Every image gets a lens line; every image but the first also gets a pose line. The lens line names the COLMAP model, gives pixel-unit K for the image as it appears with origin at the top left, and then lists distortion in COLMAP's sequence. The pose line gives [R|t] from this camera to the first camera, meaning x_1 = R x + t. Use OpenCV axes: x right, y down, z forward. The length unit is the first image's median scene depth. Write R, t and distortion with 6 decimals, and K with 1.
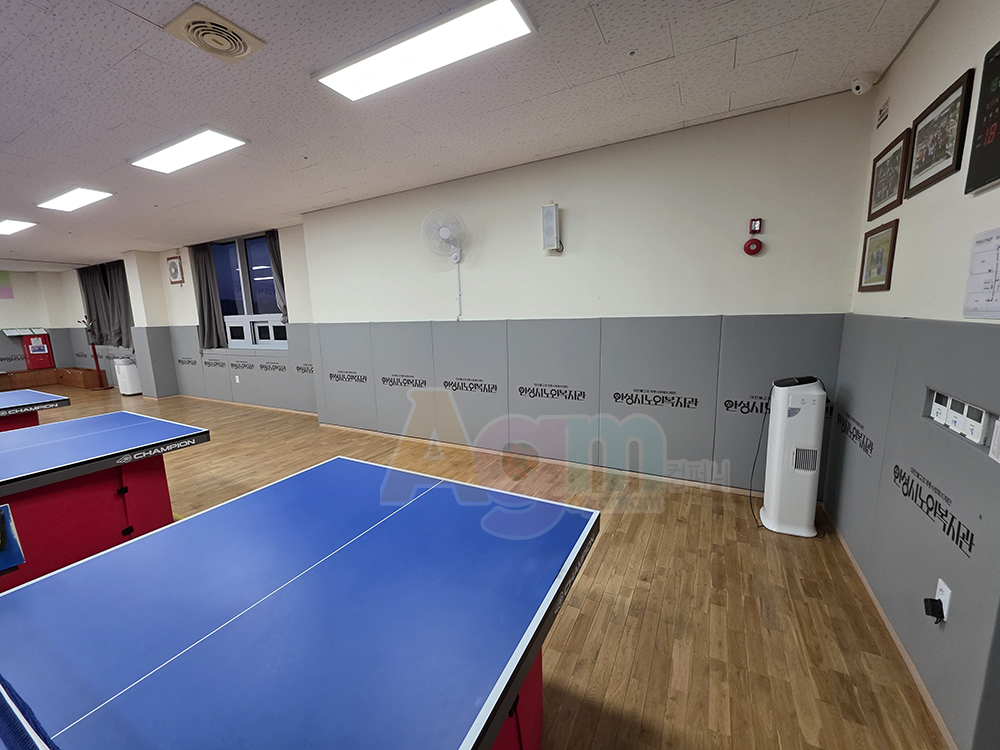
lens RADIAL K [[397.5, 0, 499.4], [0, 397.5, 376.3], [0, 0, 1]] dist [-0.000294, 0.000232]
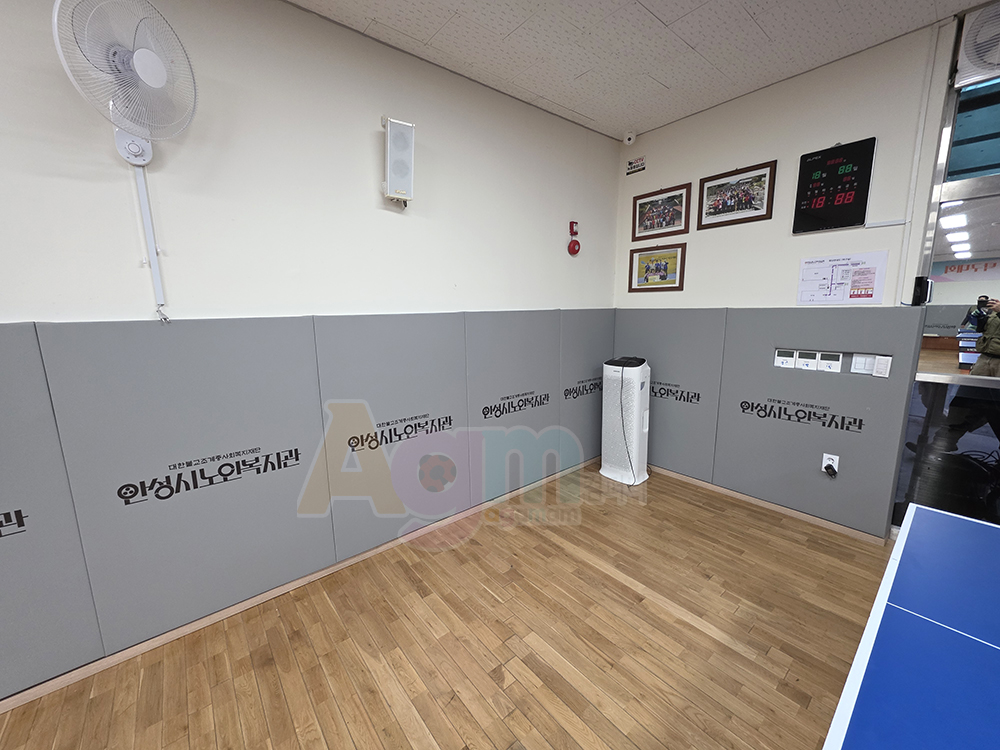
lens RADIAL K [[397.5, 0, 499.4], [0, 397.5, 376.3], [0, 0, 1]] dist [-0.000294, 0.000232]
pose [[0.376383, -0.135297, 0.916532, -0.394811], [0.154797, 0.984557, 0.081770, -0.075879], [-0.913441, 0.111100, 0.391514, 0.633811]]
